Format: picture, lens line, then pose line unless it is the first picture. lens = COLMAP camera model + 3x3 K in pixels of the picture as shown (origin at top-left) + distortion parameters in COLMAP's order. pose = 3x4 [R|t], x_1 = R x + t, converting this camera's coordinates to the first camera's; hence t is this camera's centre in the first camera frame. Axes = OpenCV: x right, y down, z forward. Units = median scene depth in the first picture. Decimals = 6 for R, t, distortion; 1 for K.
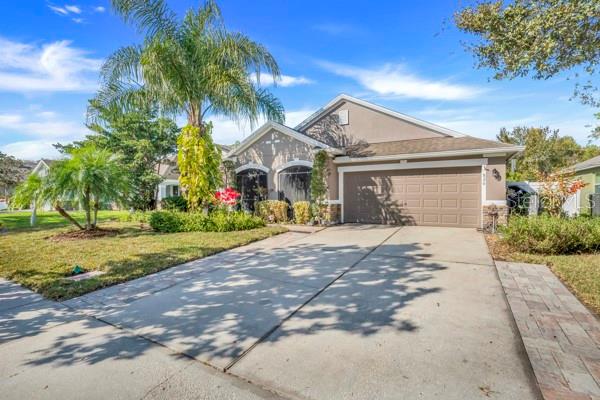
lens RADIAL K [[272.1, 0, 299.2], [0, 272.1, 196.3], [0, 0, 1]] dist [-0.003403, -0.000383]
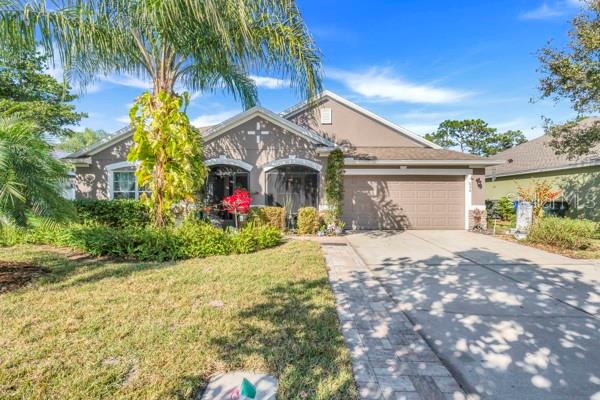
lens RADIAL K [[272.1, 0, 299.2], [0, 272.1, 196.3], [0, 0, 1]] dist [-0.003403, -0.000383]
pose [[0.879388, 0.011401, 0.475969, -0.383153], [-0.005134, 0.999882, -0.014465, -0.002300], [-0.476078, 0.010277, 0.879343, 0.248971]]
